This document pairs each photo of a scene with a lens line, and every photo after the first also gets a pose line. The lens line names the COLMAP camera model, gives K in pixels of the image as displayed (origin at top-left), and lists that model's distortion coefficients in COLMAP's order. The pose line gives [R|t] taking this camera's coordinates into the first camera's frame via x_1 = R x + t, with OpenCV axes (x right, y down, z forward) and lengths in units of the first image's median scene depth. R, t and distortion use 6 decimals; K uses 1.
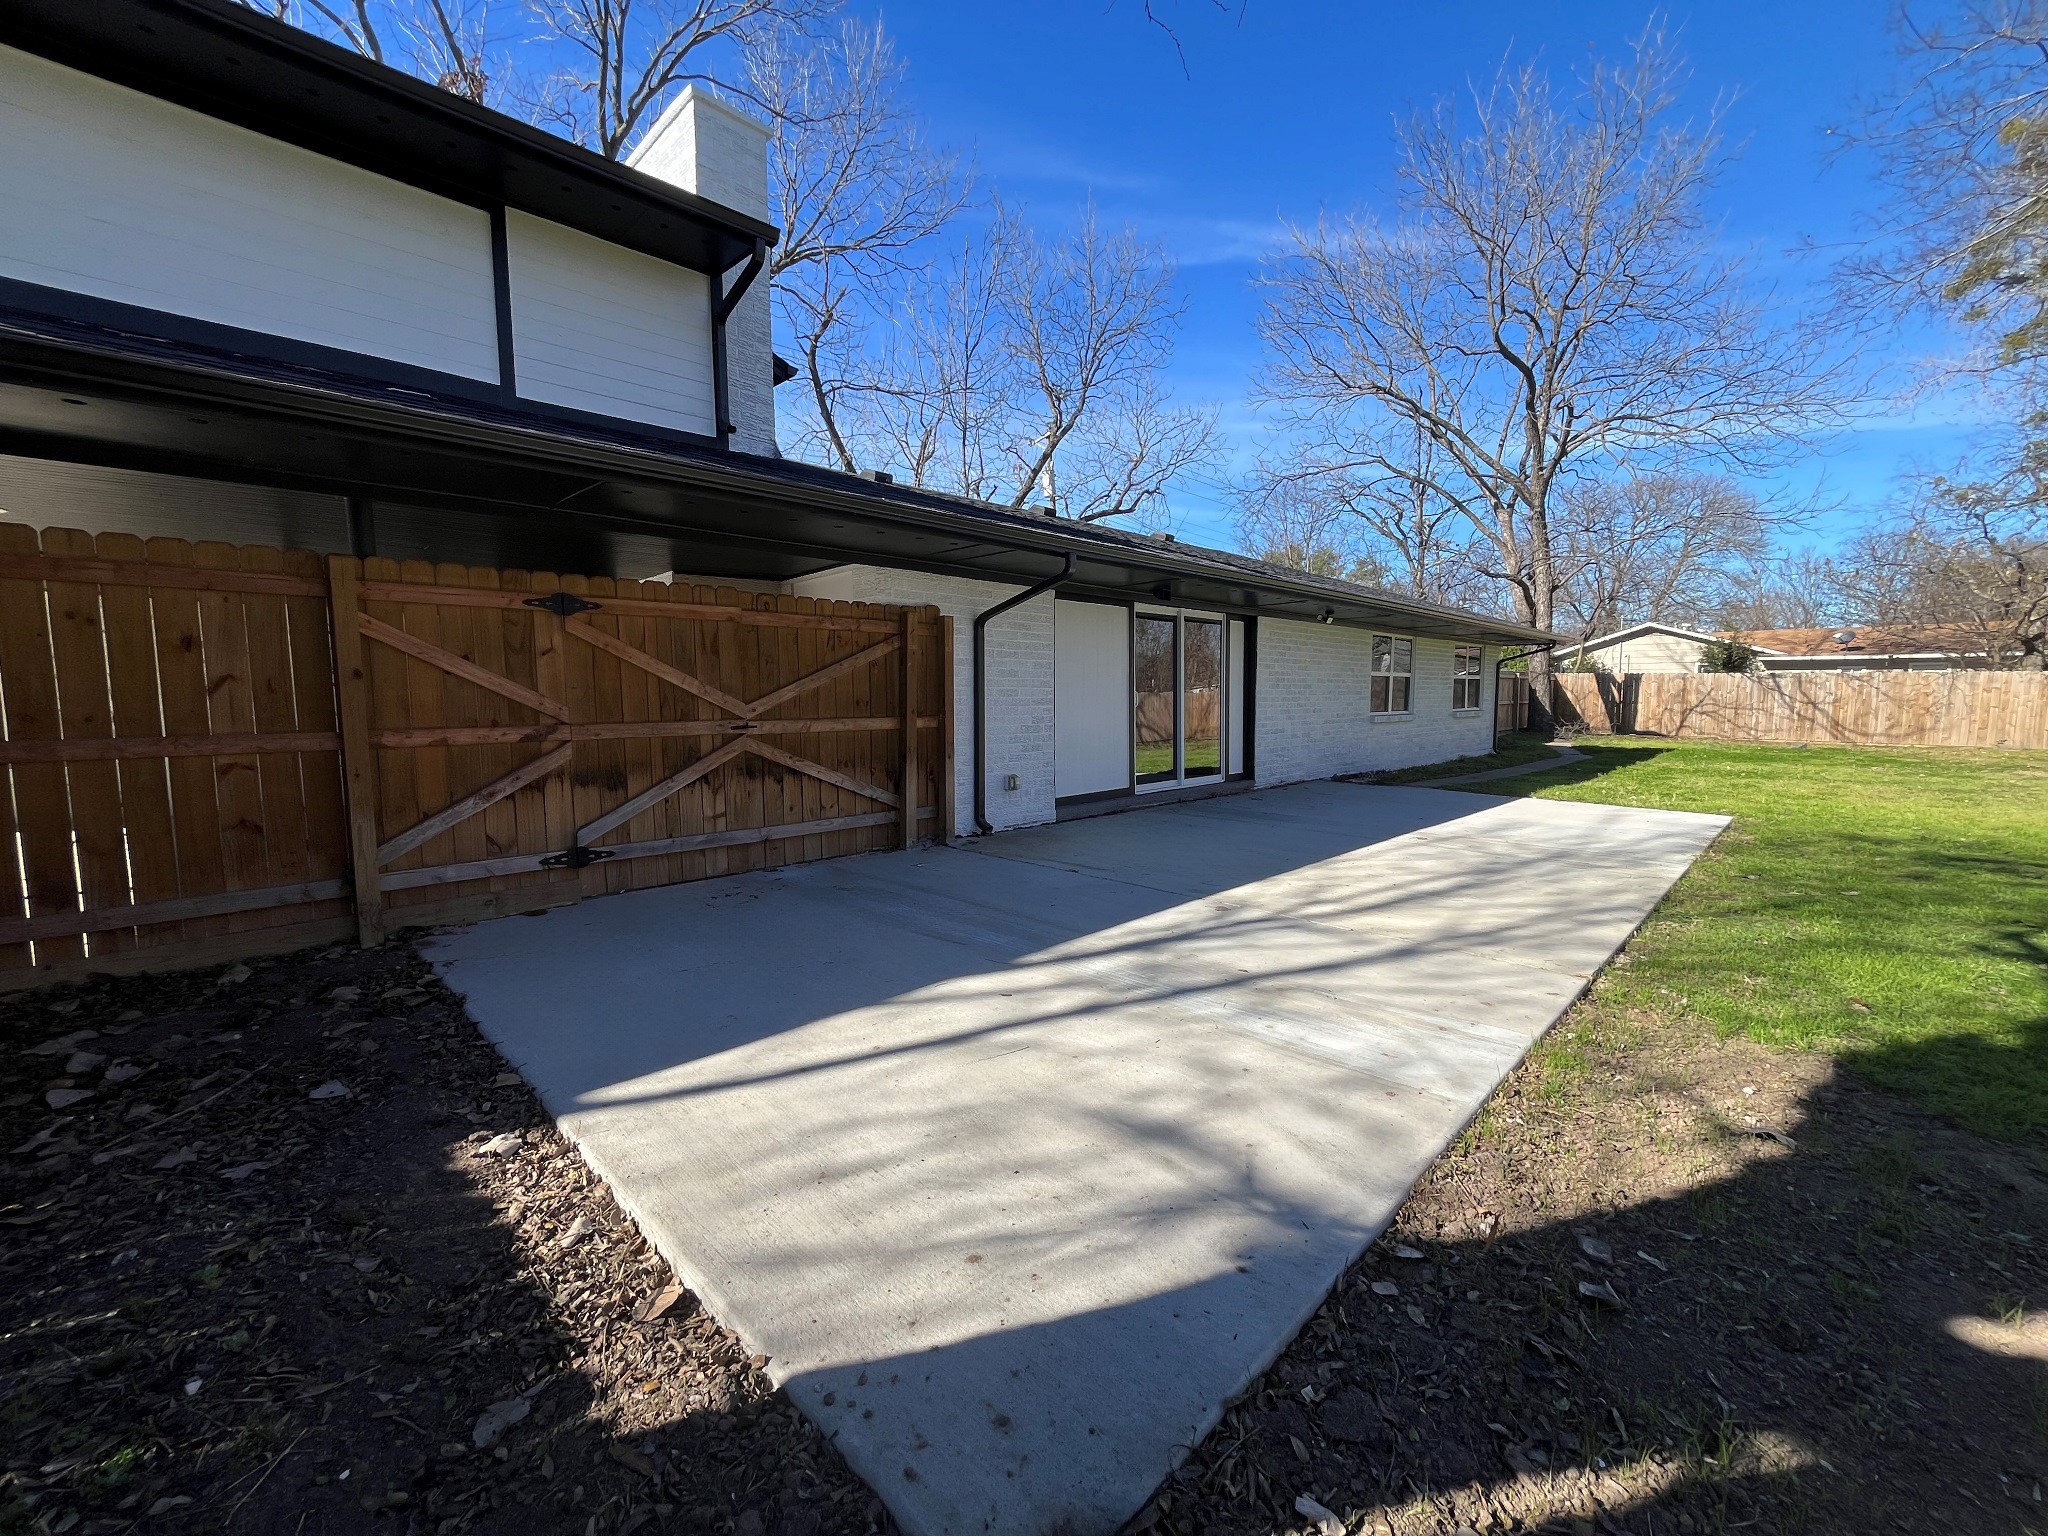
lens RADIAL K [[825.5, 0, 1021.2], [0, 825.5, 769.7], [0, 0, 1]] dist [-0.001851, -0.000633]
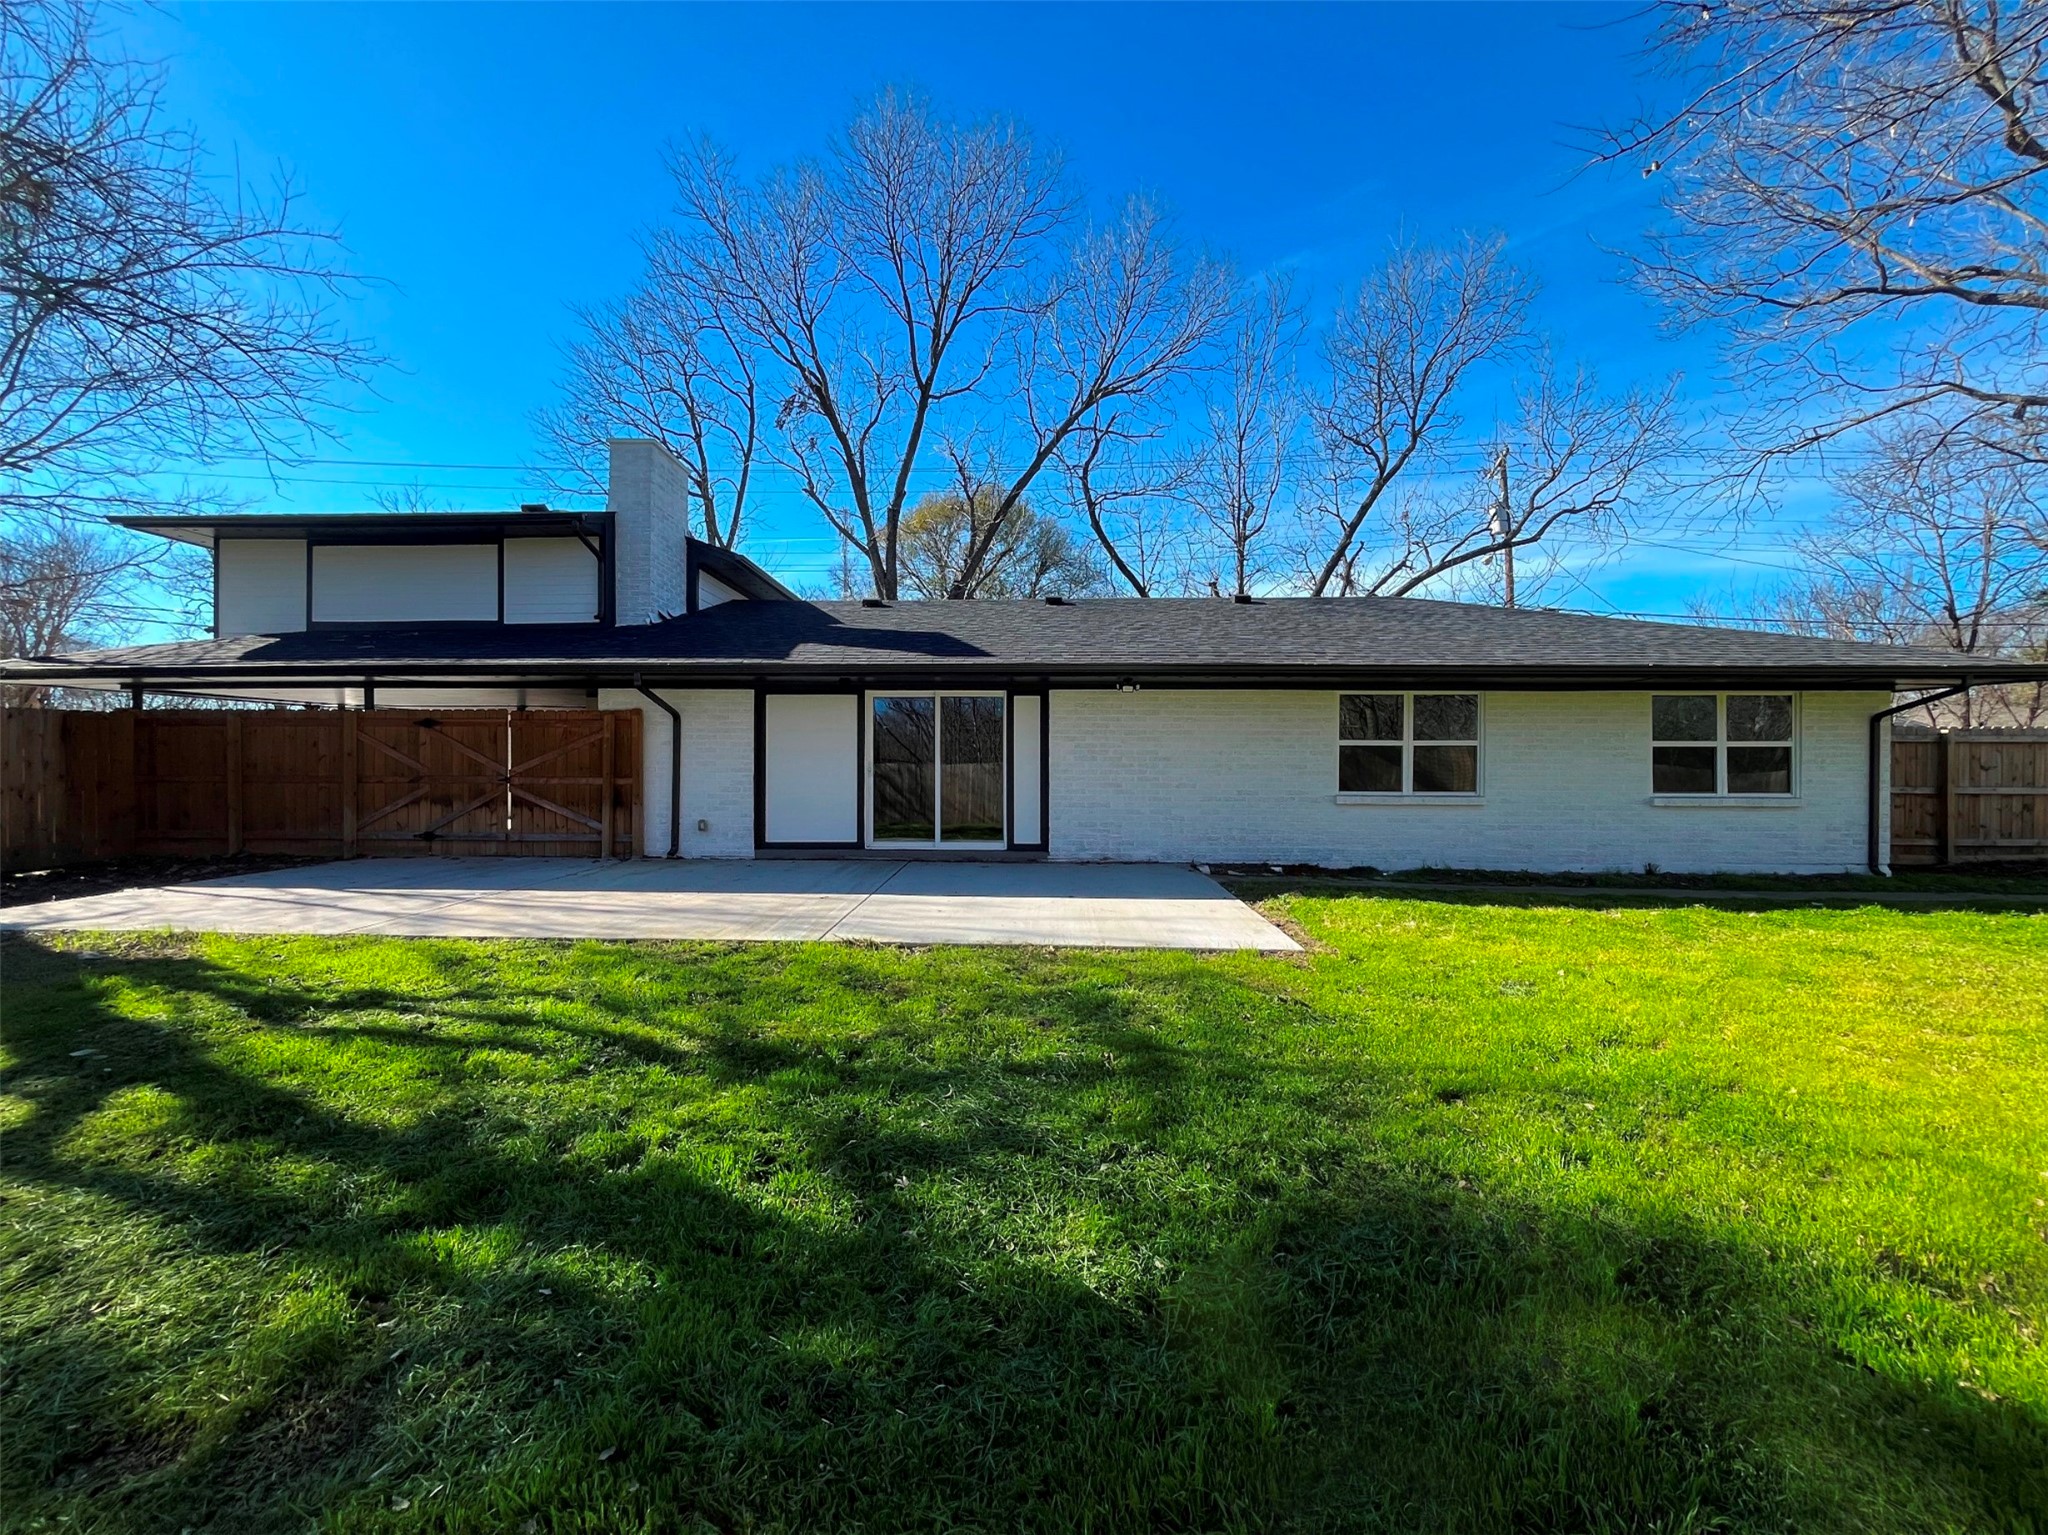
lens RADIAL K [[825.5, 0, 1021.2], [0, 825.5, 769.2], [0, 0, 1]] dist [-0.001851, -0.000633]
pose [[0.670365, 0.004964, -0.742015, 1.597808], [-0.070987, 0.995820, -0.057470, -0.043511], [0.738628, 0.091199, 0.667915, 0.485641]]
